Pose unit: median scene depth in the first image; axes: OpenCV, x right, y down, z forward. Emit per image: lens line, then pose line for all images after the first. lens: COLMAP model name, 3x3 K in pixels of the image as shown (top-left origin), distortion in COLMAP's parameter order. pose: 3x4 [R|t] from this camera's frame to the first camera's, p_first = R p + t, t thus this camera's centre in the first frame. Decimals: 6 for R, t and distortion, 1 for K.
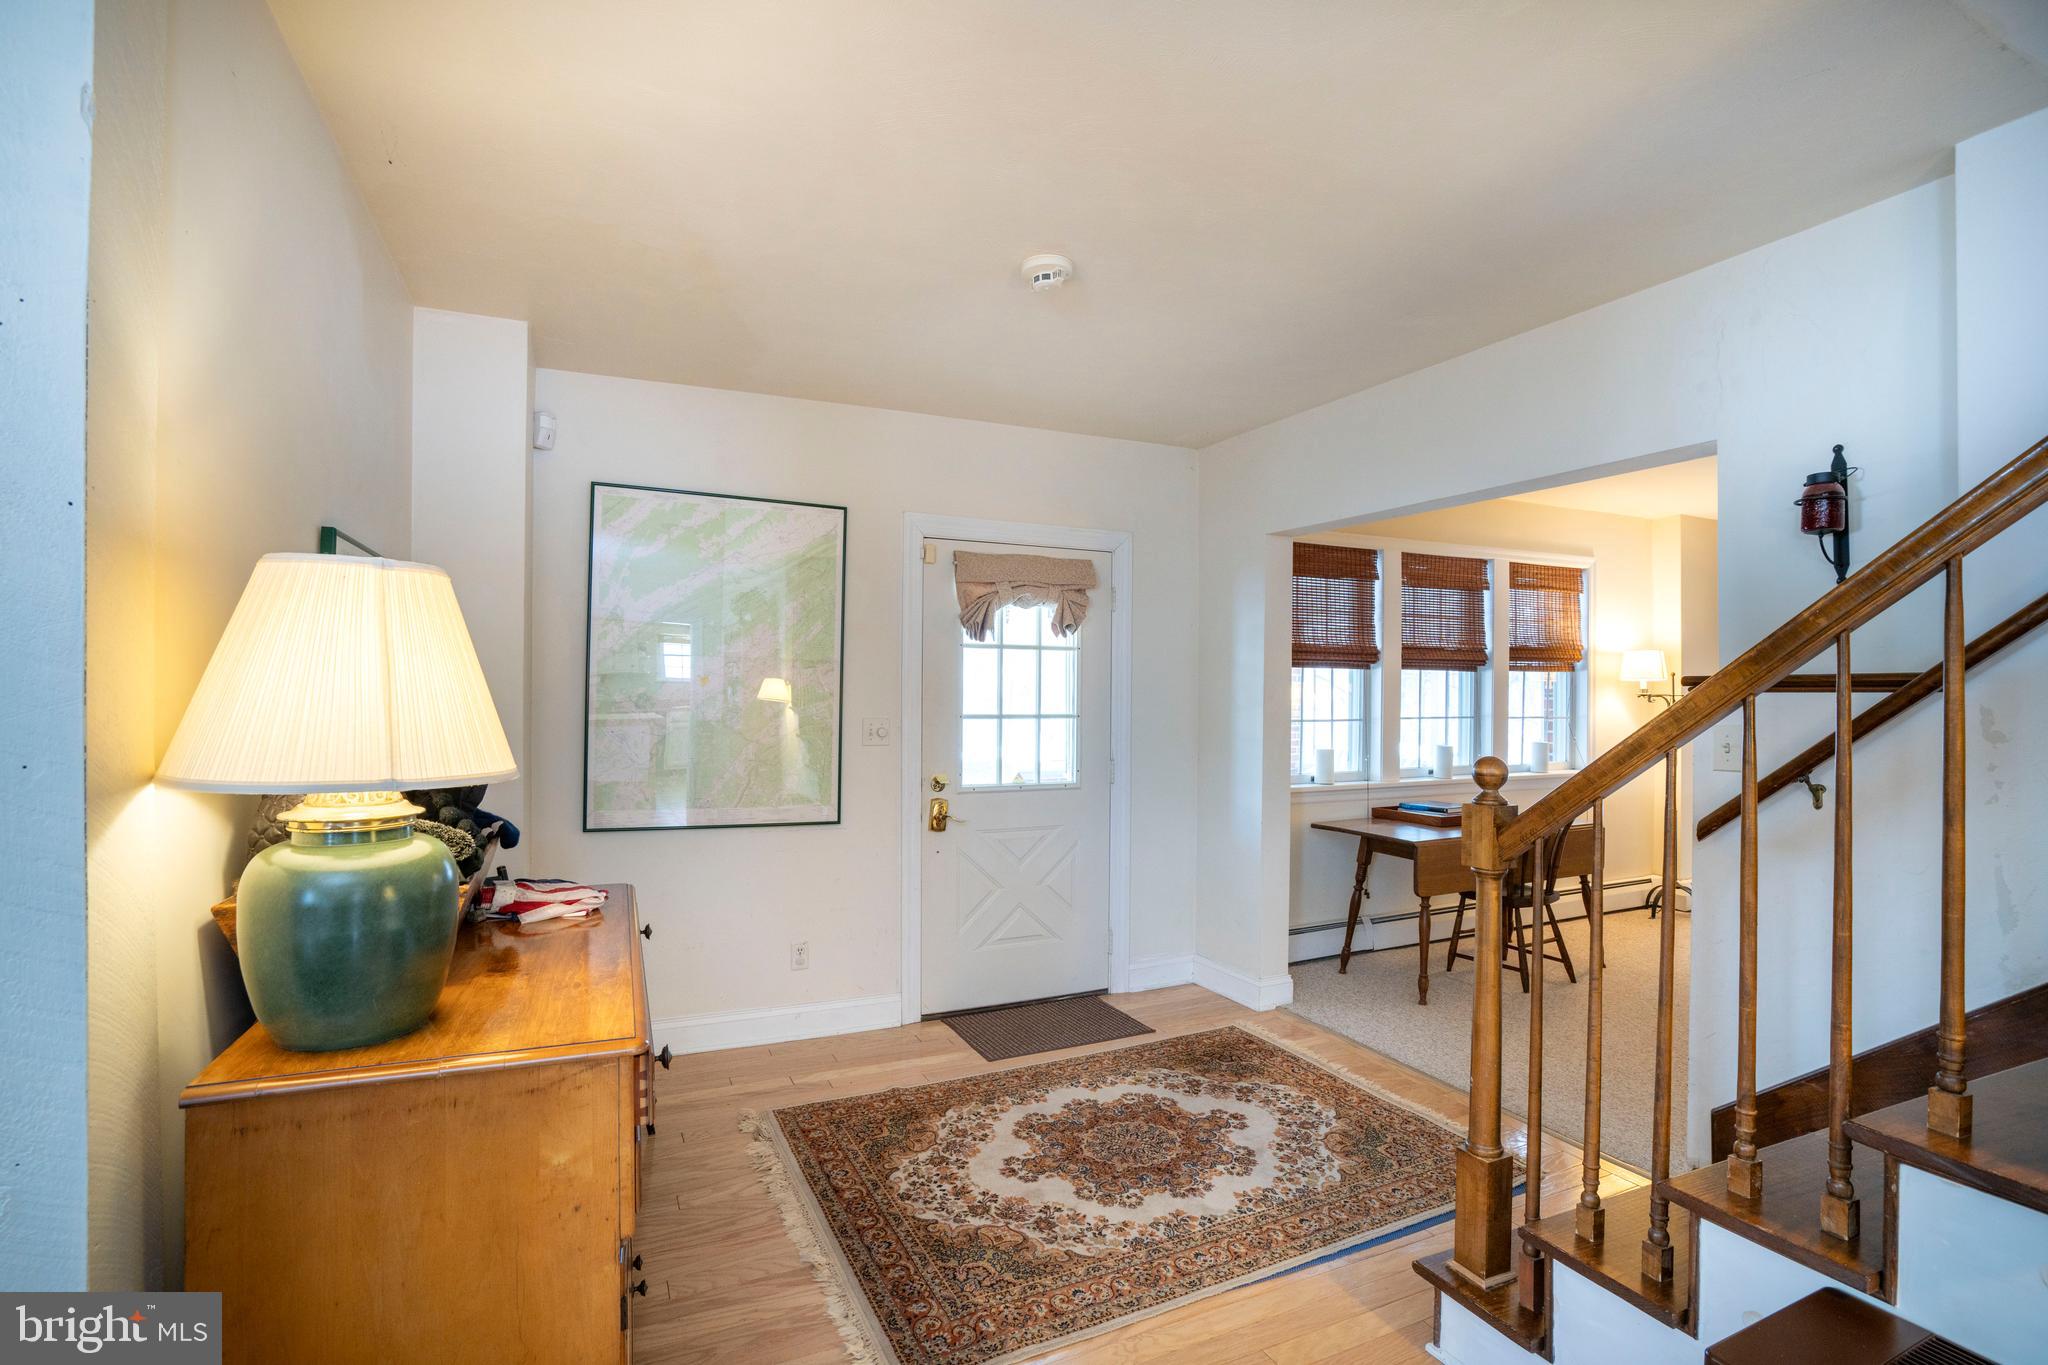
lens RADIAL K [[947.8, 0, 1025.4], [0, 947.8, 691.0], [0, 0, 1]] dist [-0.057997, 0.020266]
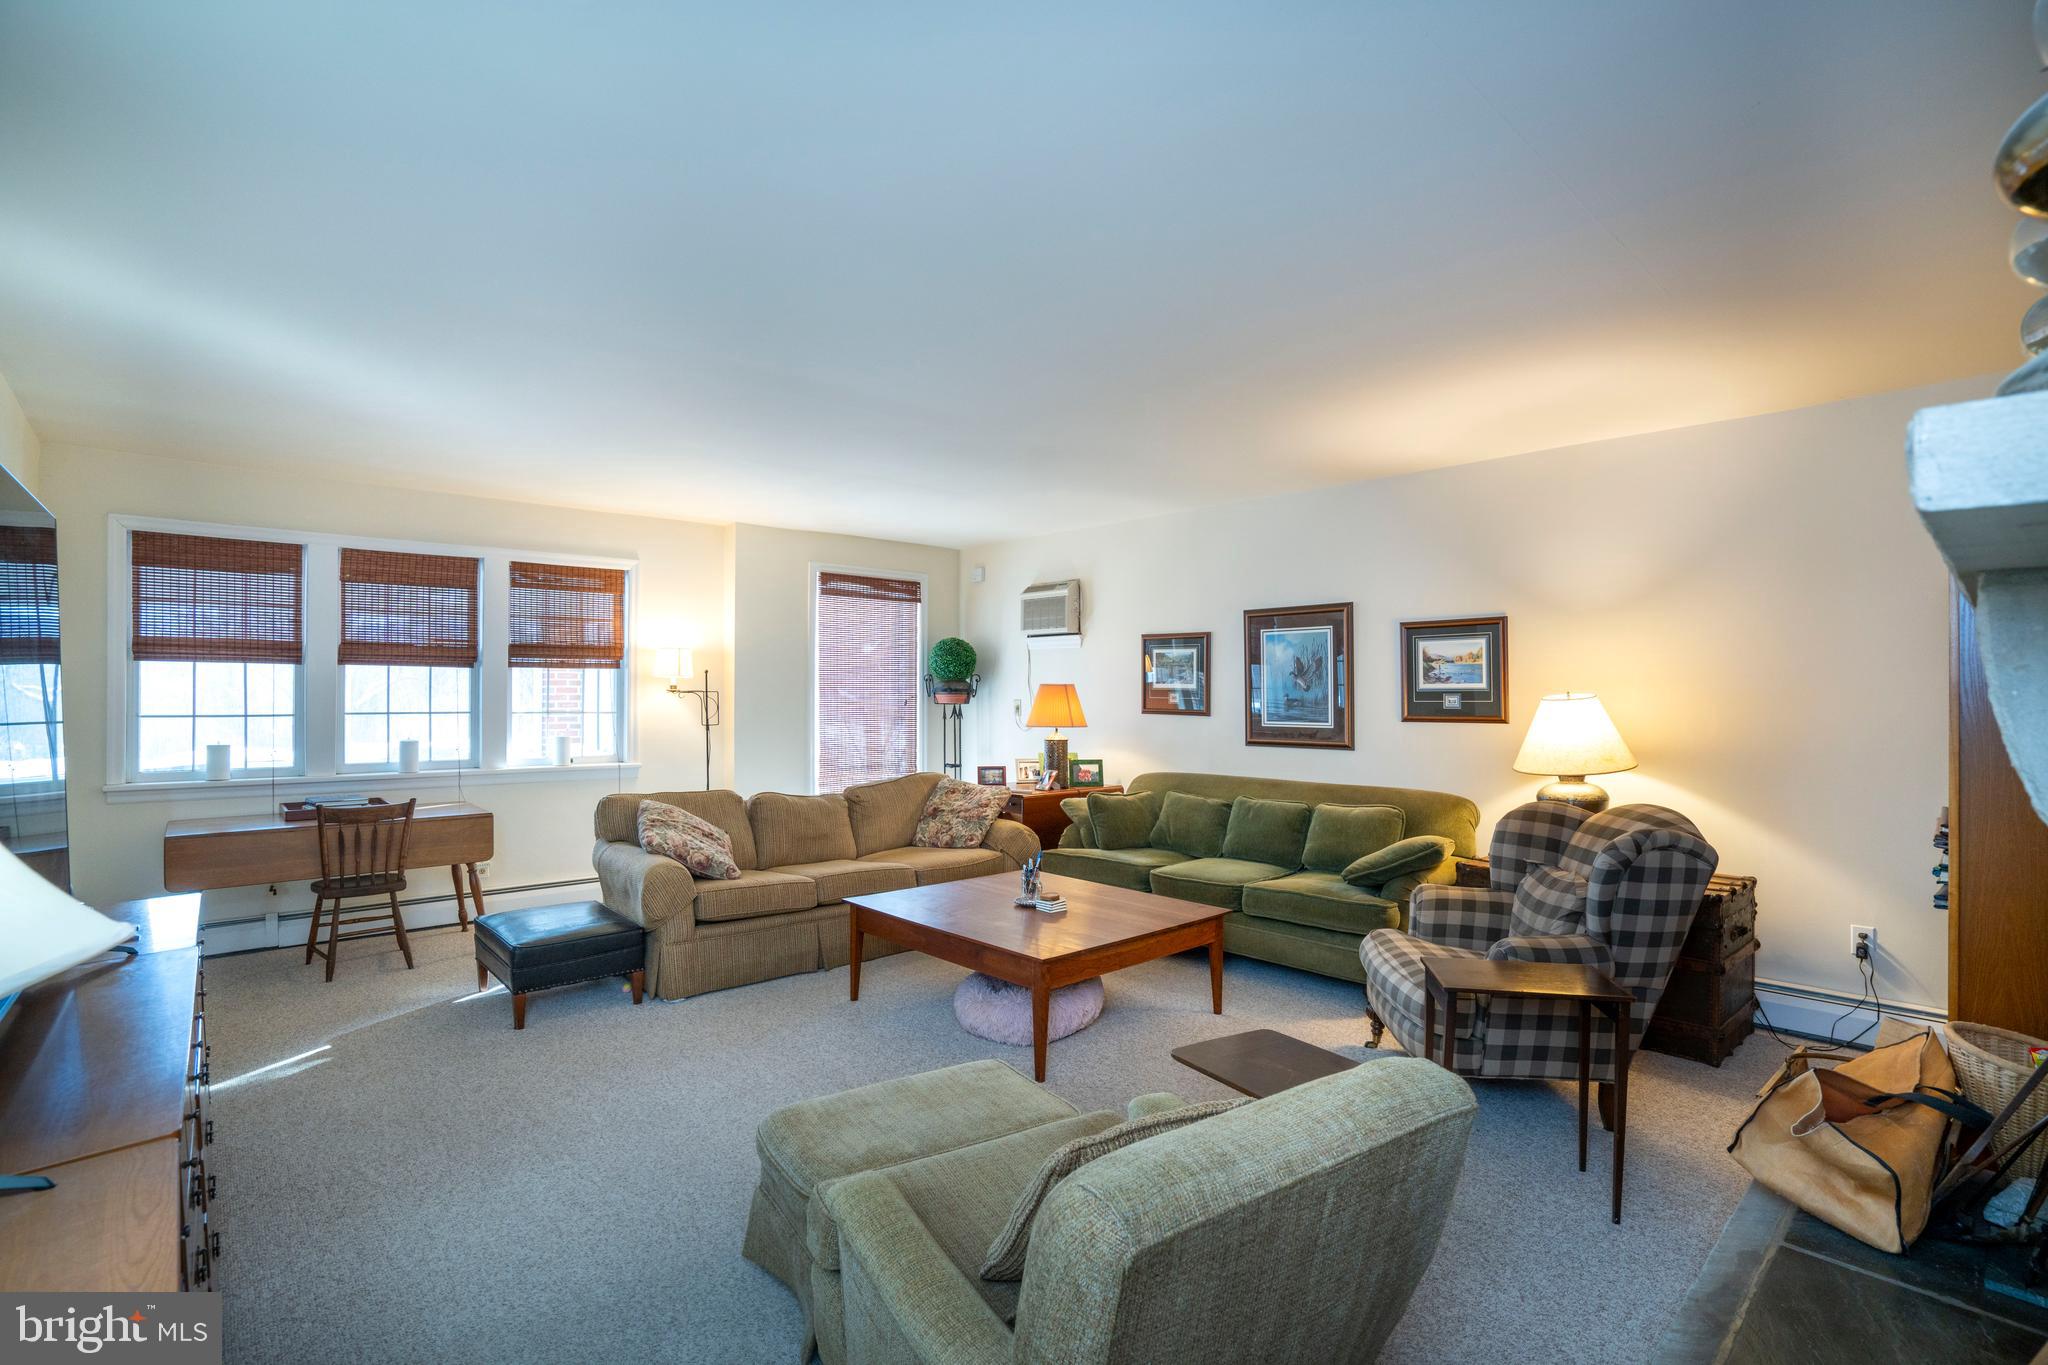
lens RADIAL K [[947.8, 0, 1016.3], [0, 947.8, 691.9], [0, 0, 1]] dist [-0.057997, 0.020266]
pose [[0.958477, -0.003354, 0.285151, 1.037141], [0.004733, 0.999980, -0.004147, 0.016349], [-0.285132, 0.005325, 0.958474, -0.194114]]
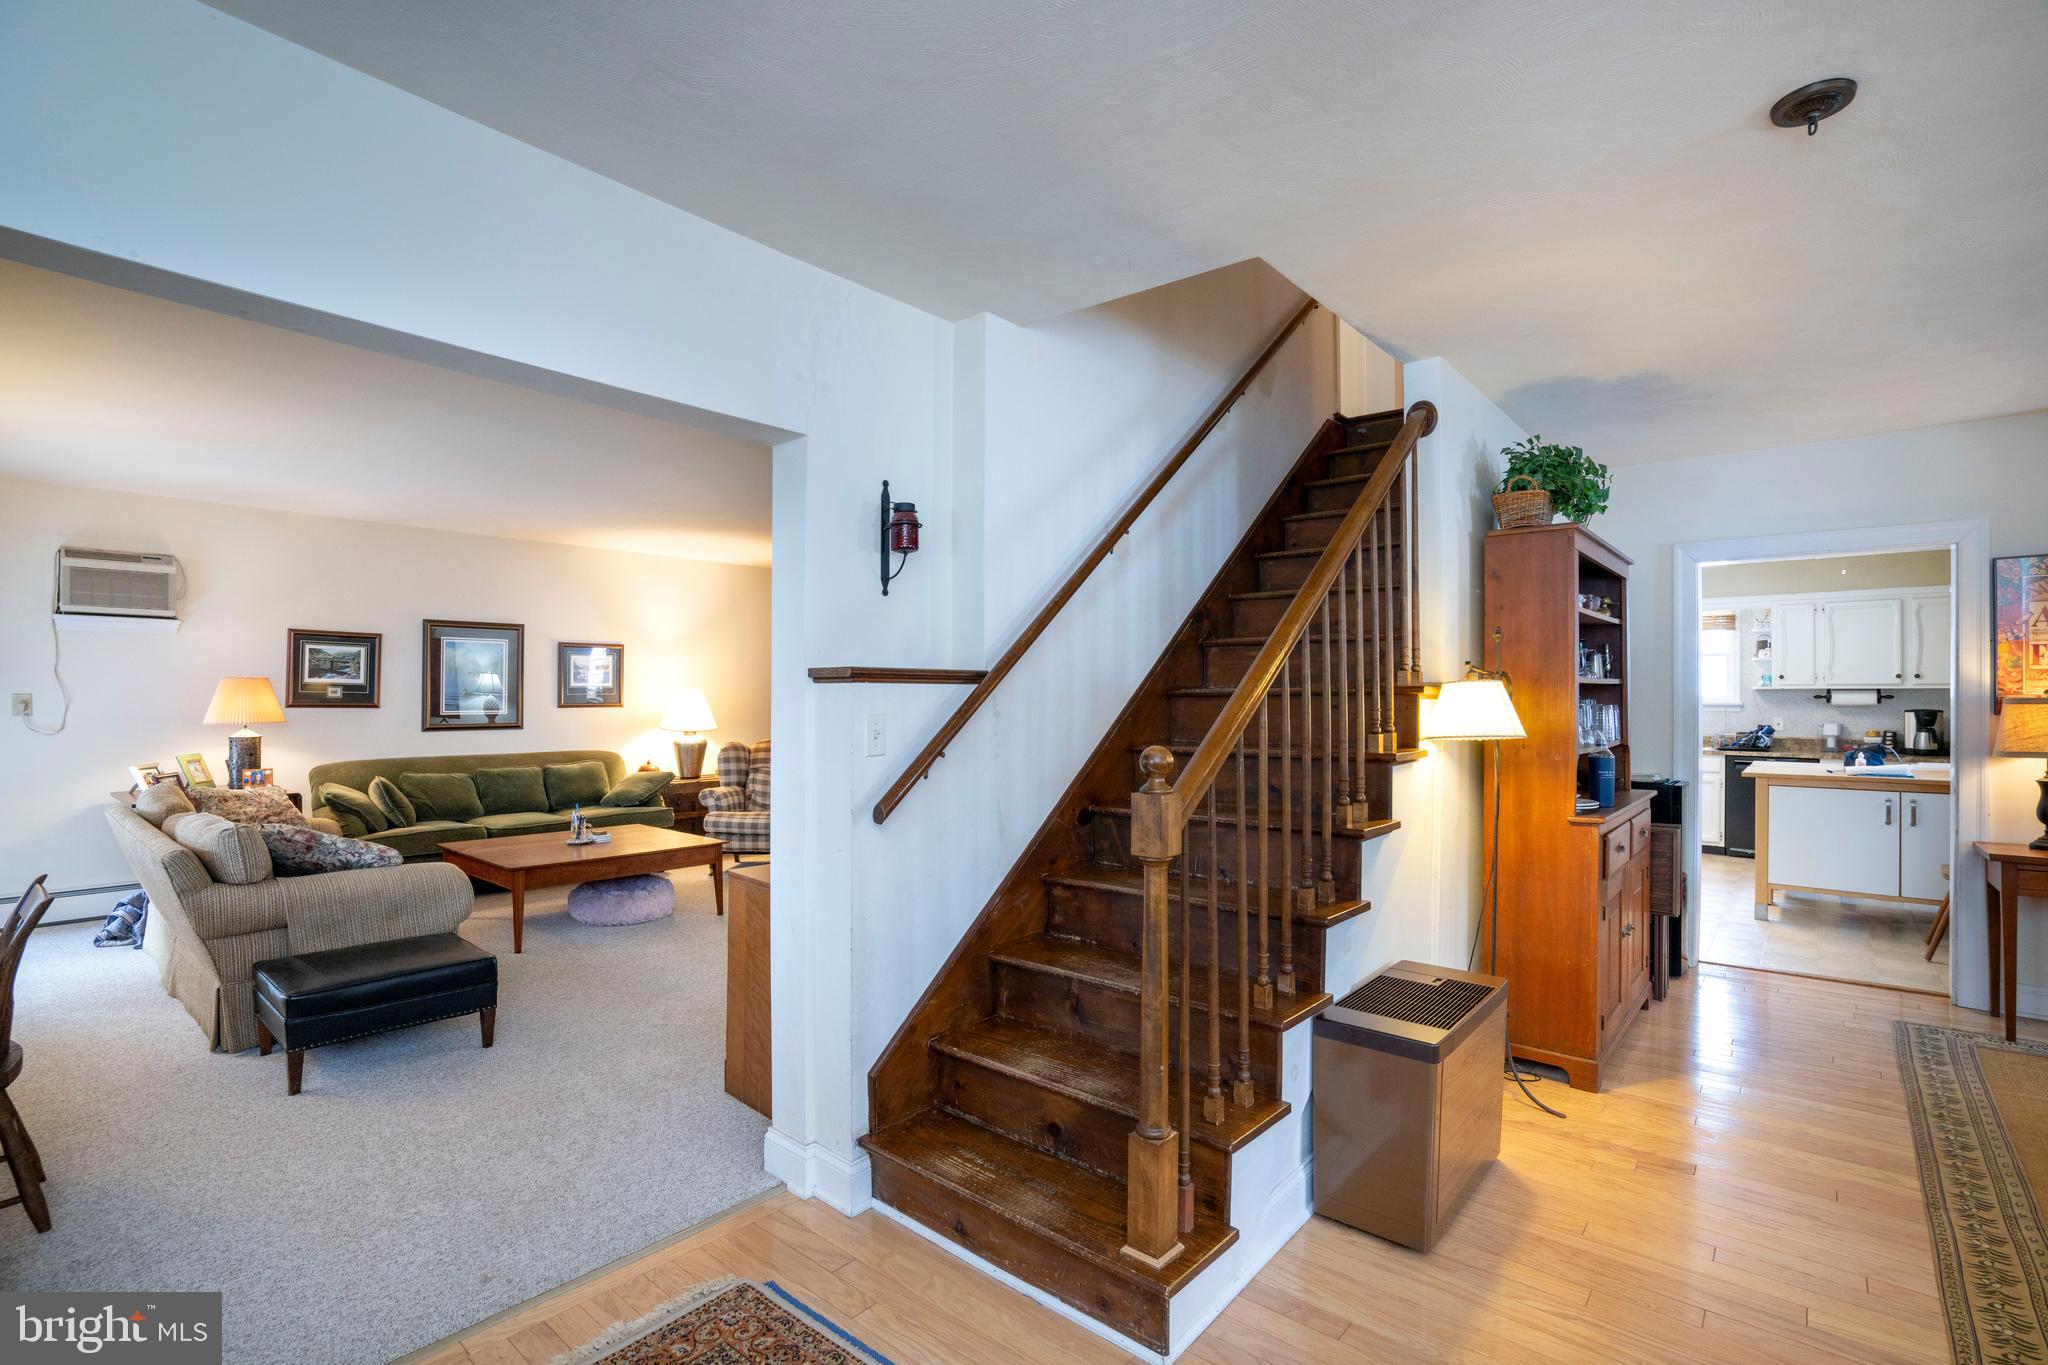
lens RADIAL K [[947.8, 0, 1020.1], [0, 947.8, 689.9], [0, 0, 1]] dist [-0.057997, 0.020266]
pose [[-0.404803, -0.003124, 0.914399, -0.178620], [-0.003192, 0.999993, 0.002003, 0.010600], [-0.914398, -0.002107, -0.404810, 0.747548]]
